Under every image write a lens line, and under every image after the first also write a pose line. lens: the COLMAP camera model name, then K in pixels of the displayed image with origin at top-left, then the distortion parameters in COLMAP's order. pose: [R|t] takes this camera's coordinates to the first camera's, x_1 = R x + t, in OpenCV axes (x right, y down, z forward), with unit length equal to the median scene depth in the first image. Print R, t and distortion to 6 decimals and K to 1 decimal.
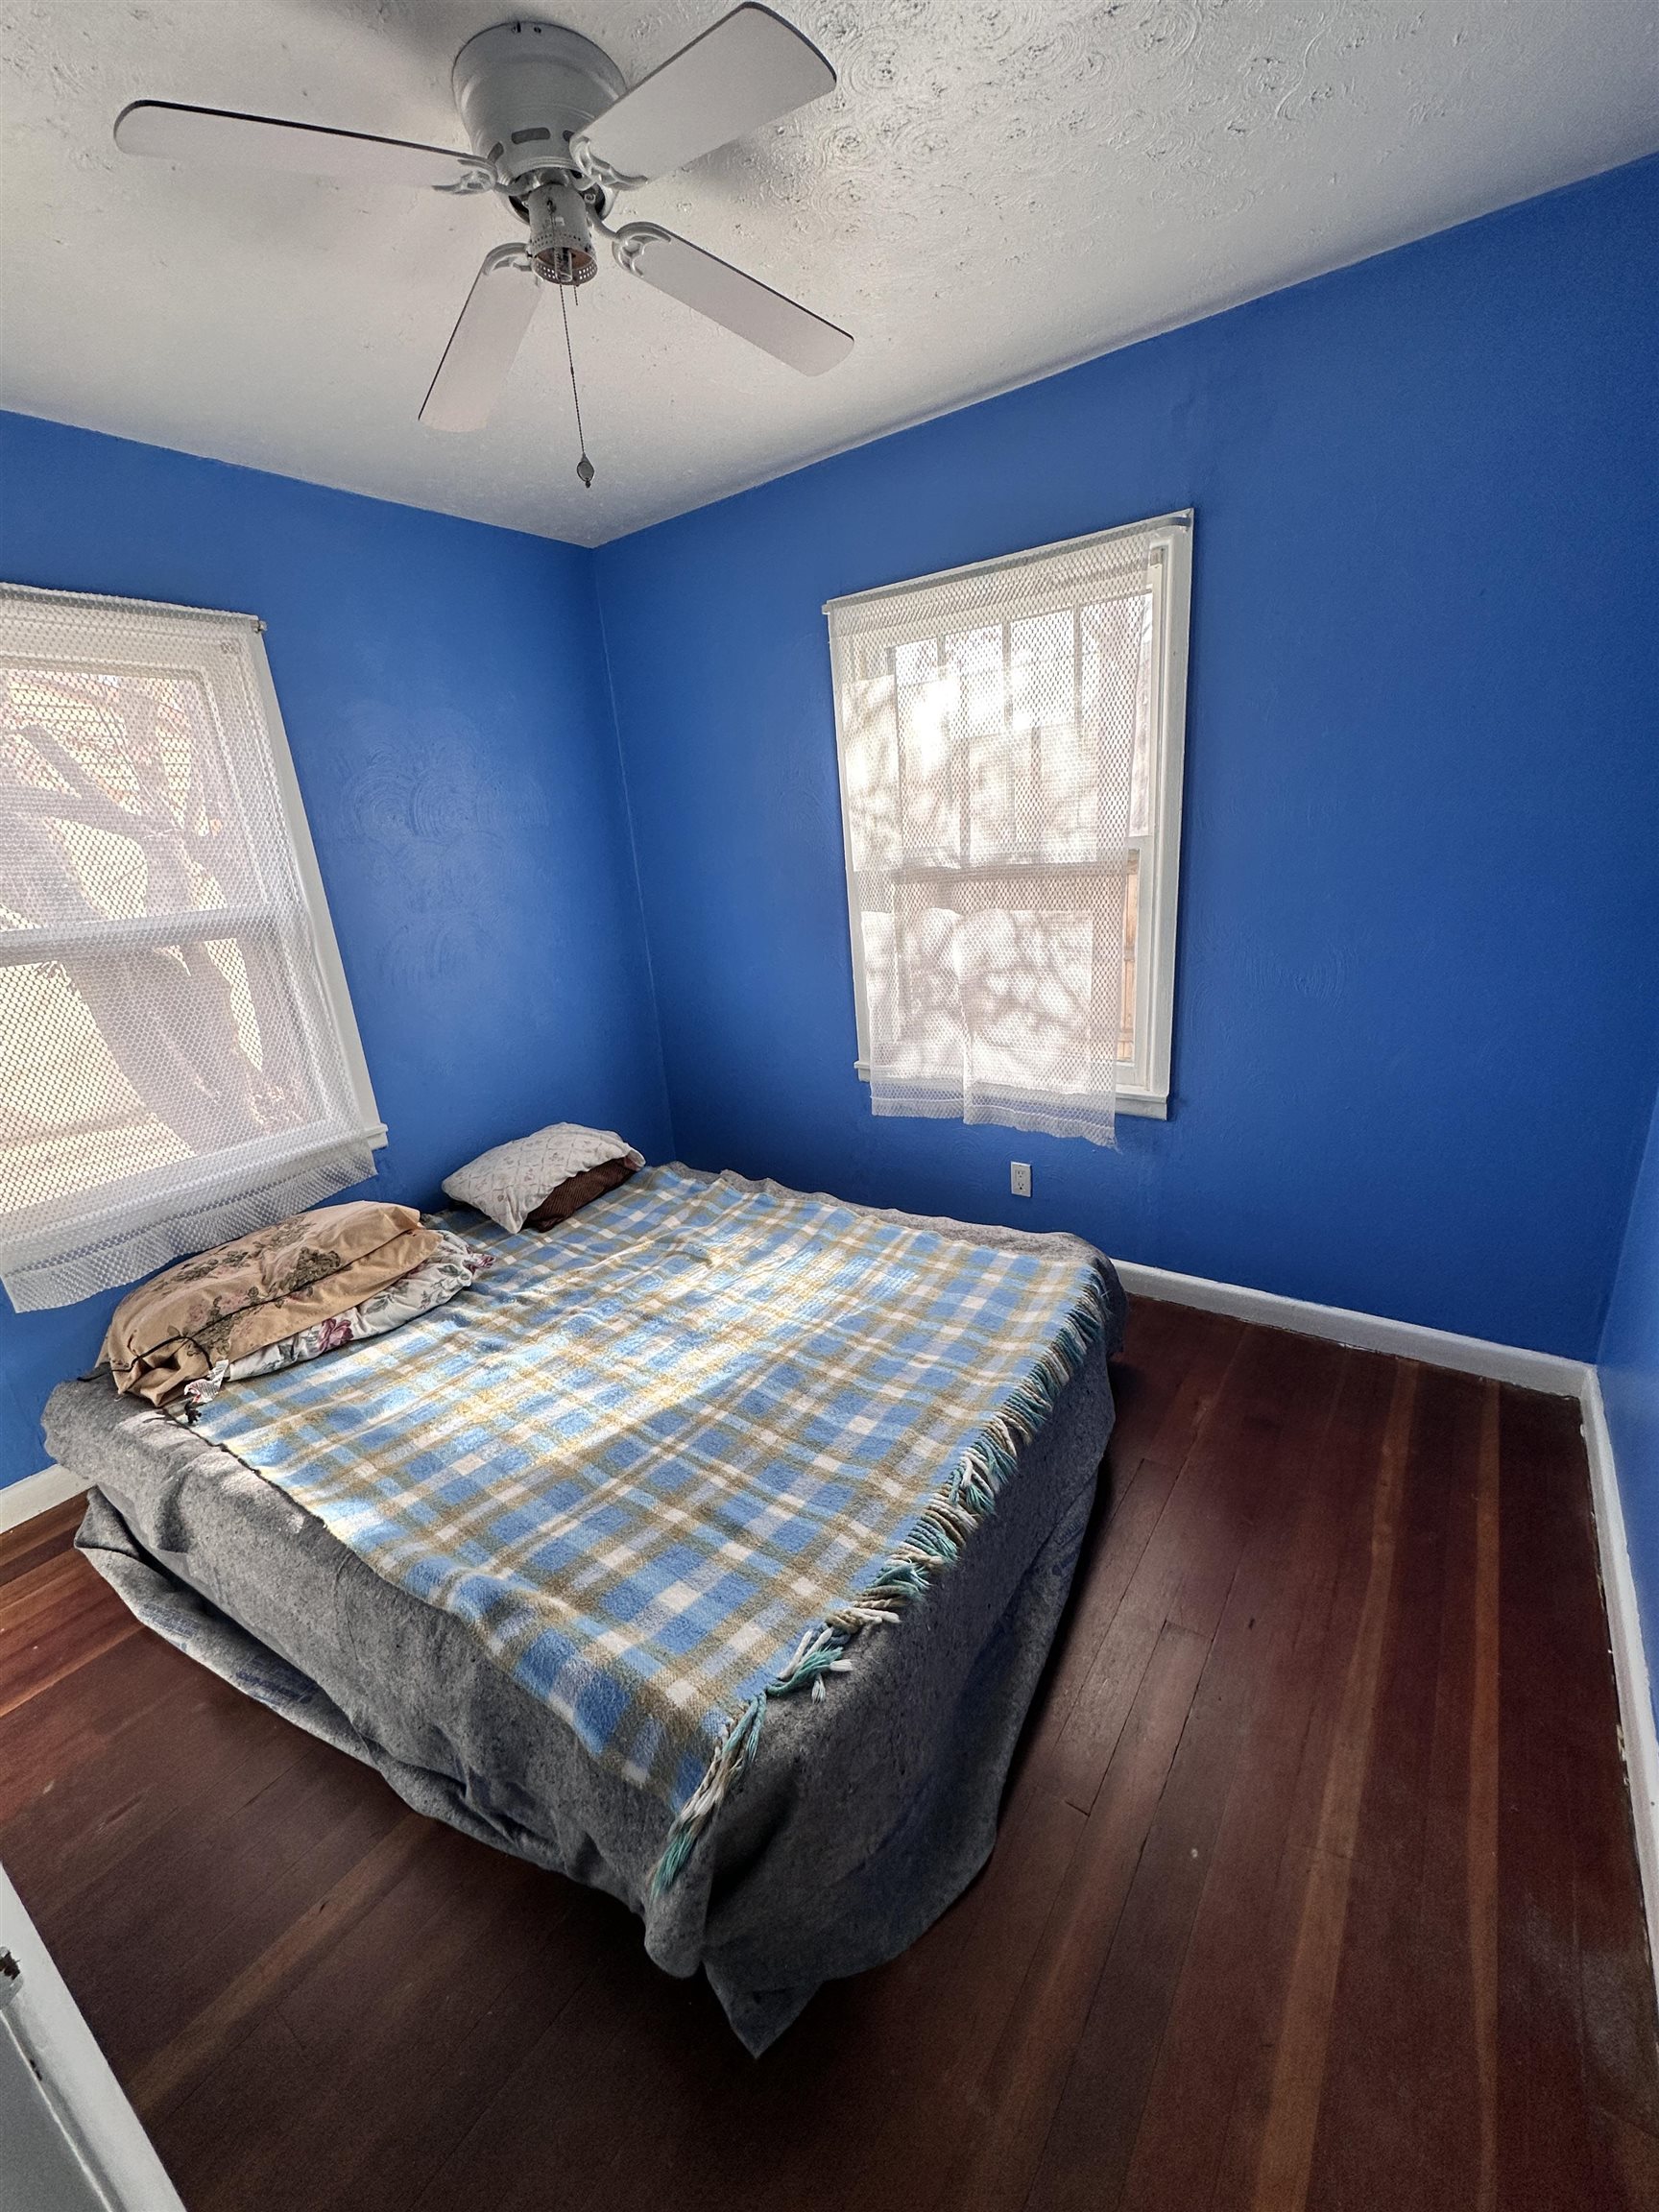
lens RADIAL K [[880.6, 0, 830.4], [0, 880.6, 1101.8], [0, 0, 1]] dist [-0.004445, 0.000408]
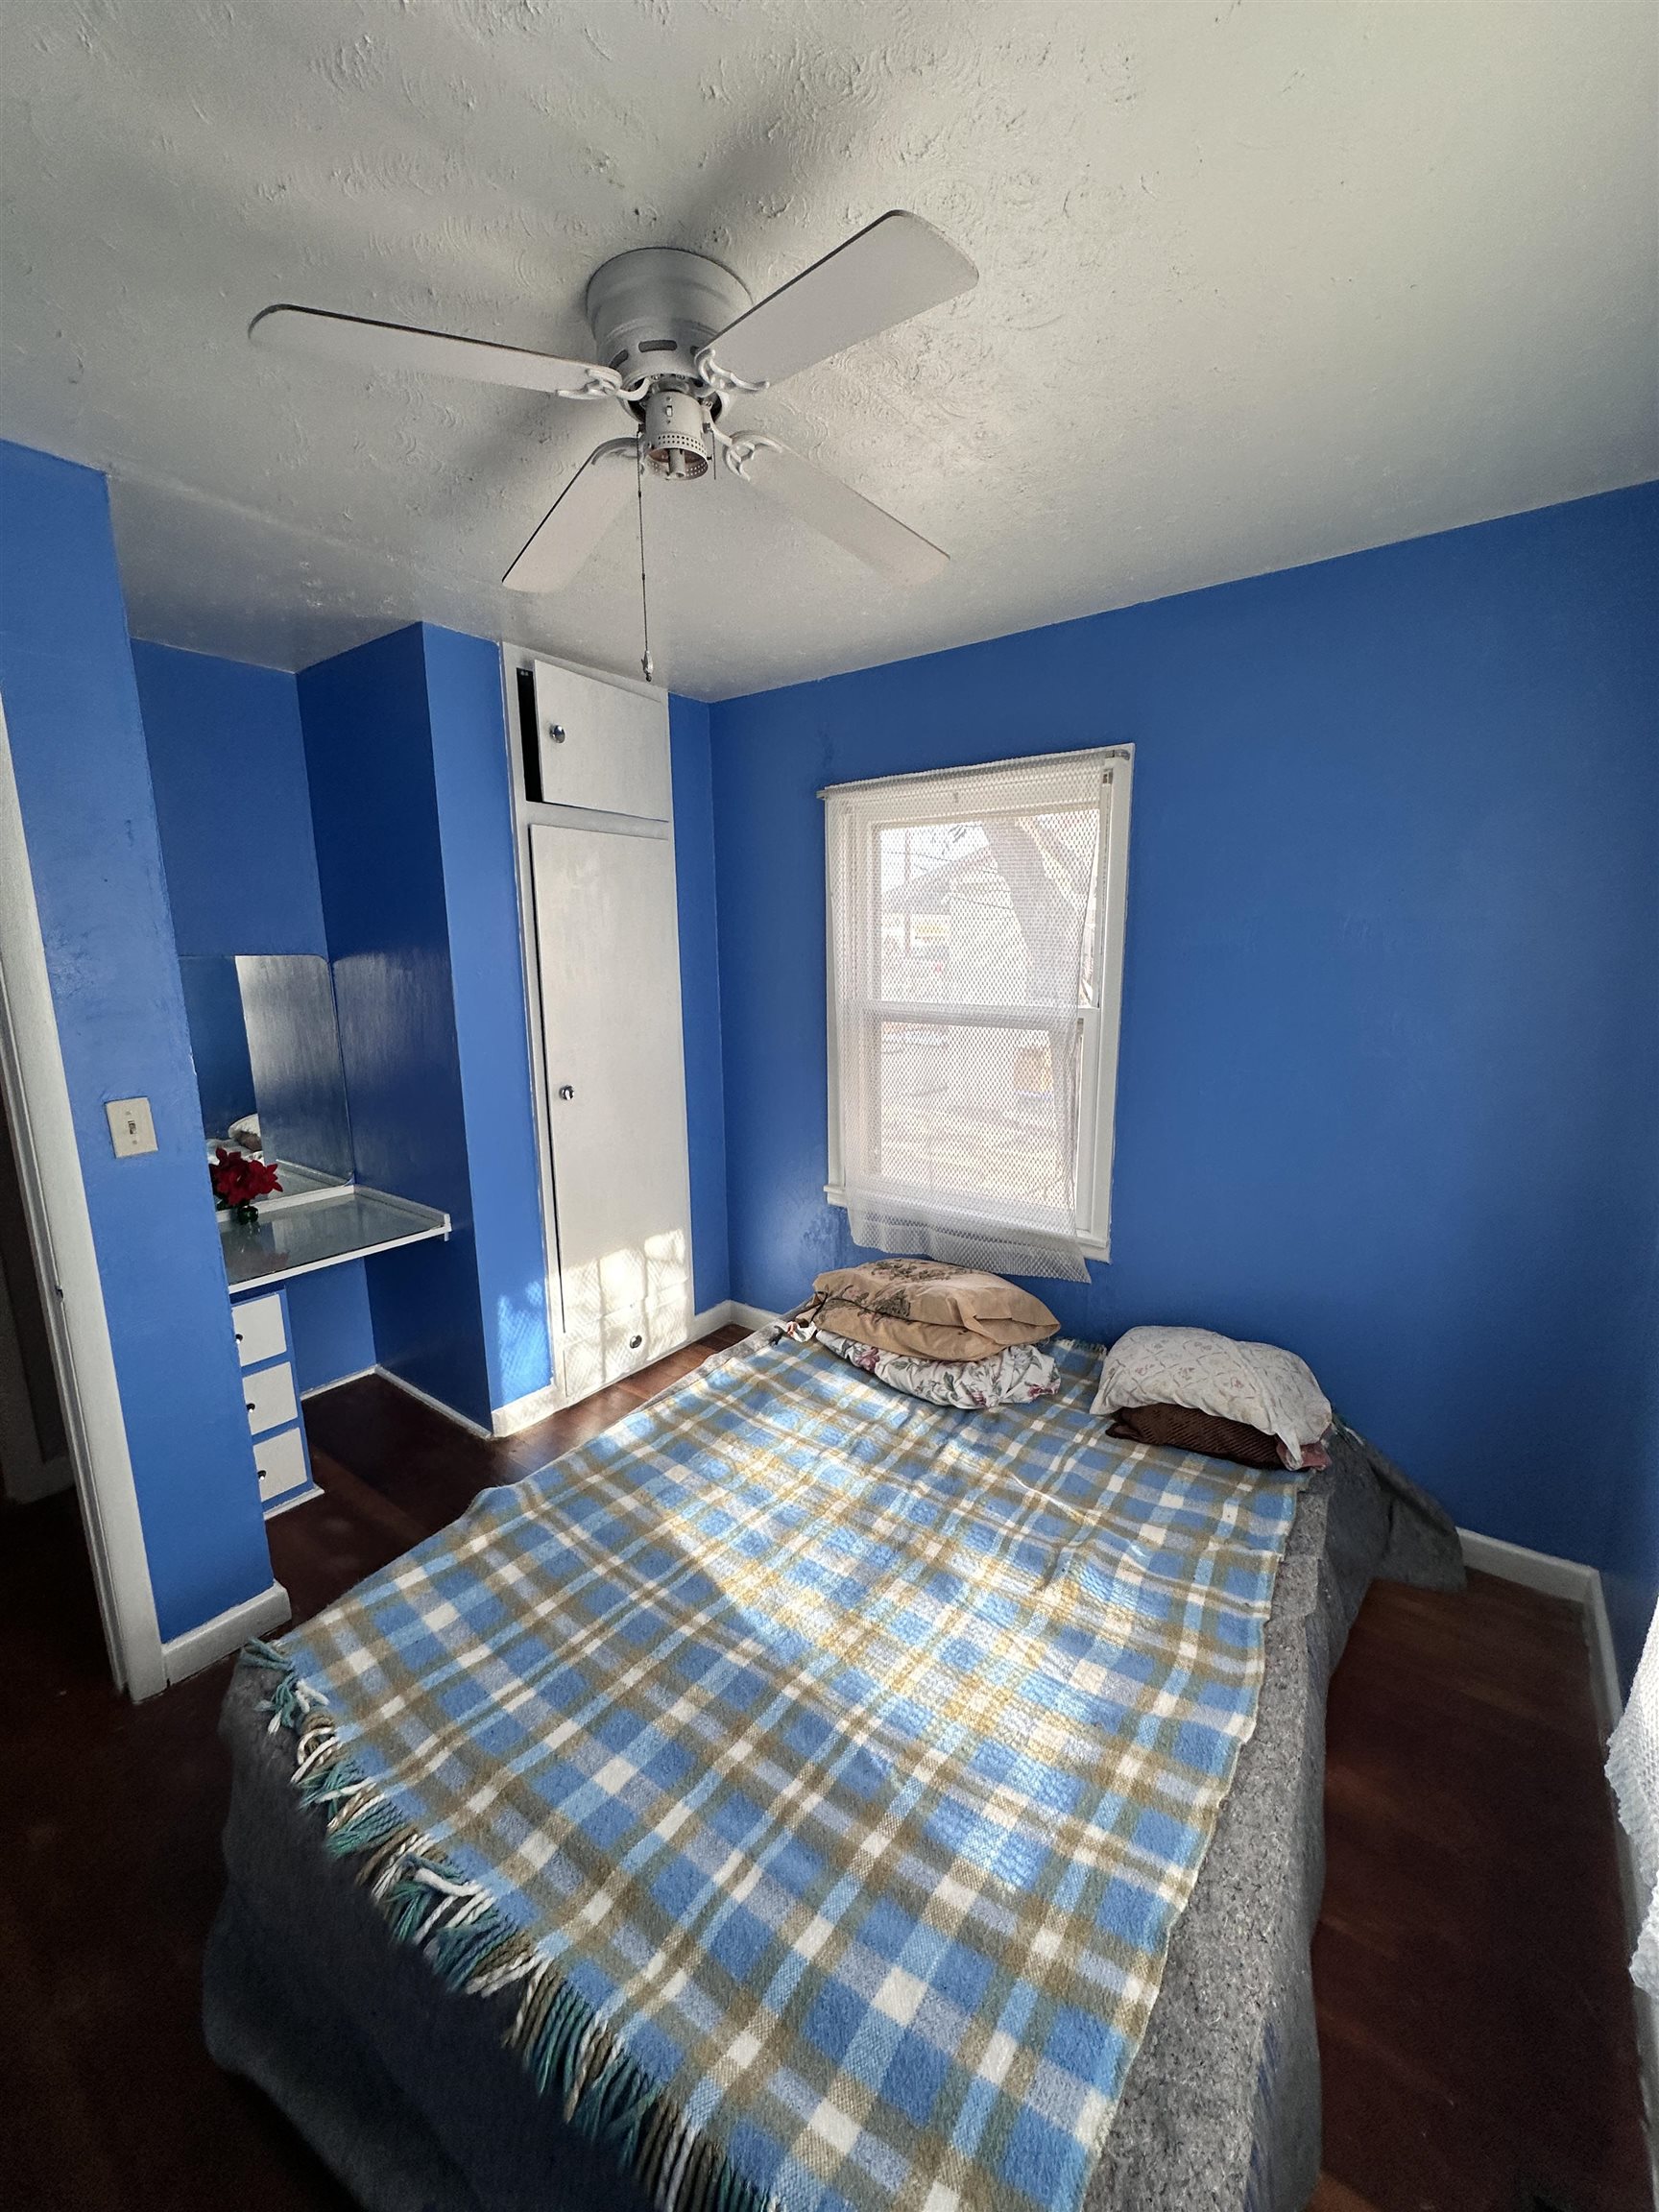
lens RADIAL K [[880.6, 0, 832.3], [0, 880.6, 1105.2], [0, 0, 1]] dist [-0.004445, 0.000408]
pose [[-0.018462, 0.256673, -0.966322, 0.503690], [-0.288141, 0.924116, 0.250967, -0.341883], [0.957410, 0.283071, 0.056897, 0.780892]]
